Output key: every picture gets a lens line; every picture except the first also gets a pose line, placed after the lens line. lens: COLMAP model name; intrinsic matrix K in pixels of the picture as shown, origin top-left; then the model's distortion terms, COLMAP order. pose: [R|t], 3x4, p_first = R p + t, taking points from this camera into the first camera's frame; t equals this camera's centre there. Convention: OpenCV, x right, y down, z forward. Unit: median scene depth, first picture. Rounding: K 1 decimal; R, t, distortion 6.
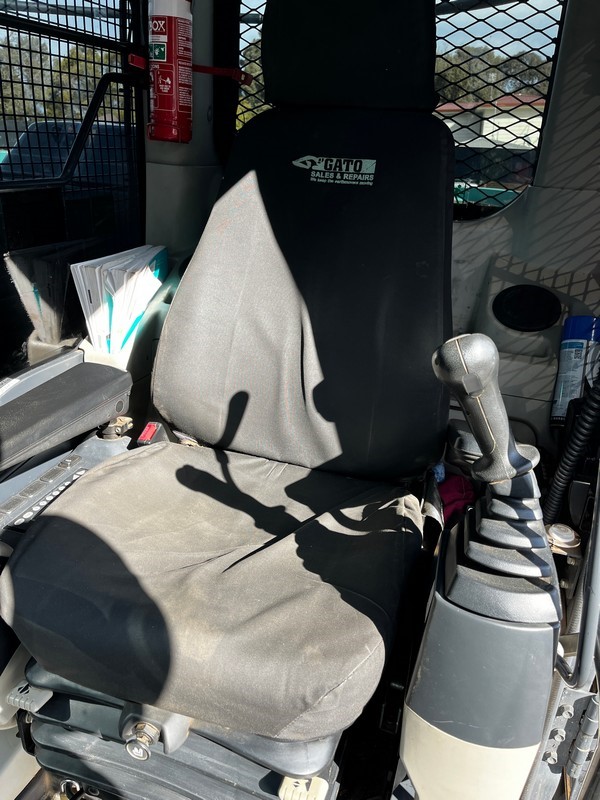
lens RADIAL K [[616.0, 0, 299.3], [0, 616.0, 400.3], [0, 0, 1]] dist [0.070441, -0.102041]
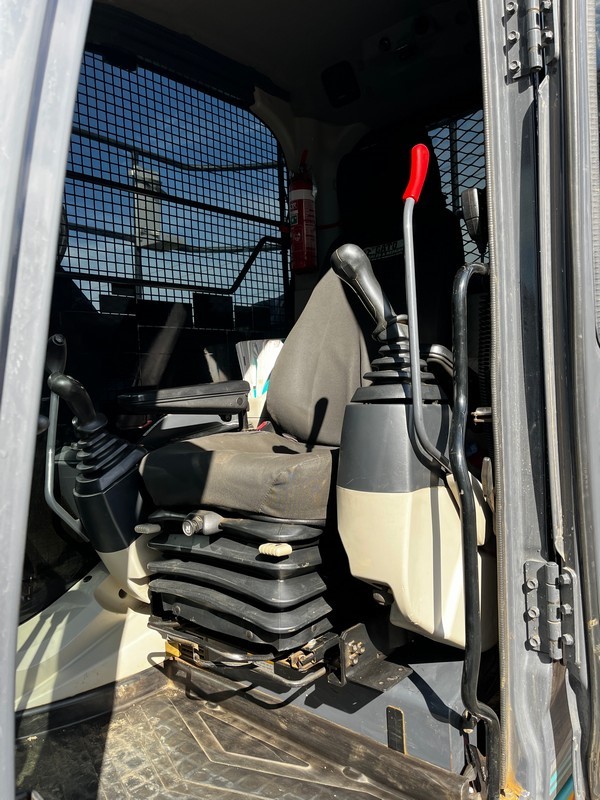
lens RADIAL K [[616.0, 0, 302.6], [0, 616.0, 399.8], [0, 0, 1]] dist [0.070441, -0.102041]
pose [[0.912485, -0.094339, -0.398085, 0.420166], [-0.057807, 0.933555, -0.353742, 0.483536], [0.405006, 0.345797, 0.846401, -0.224203]]
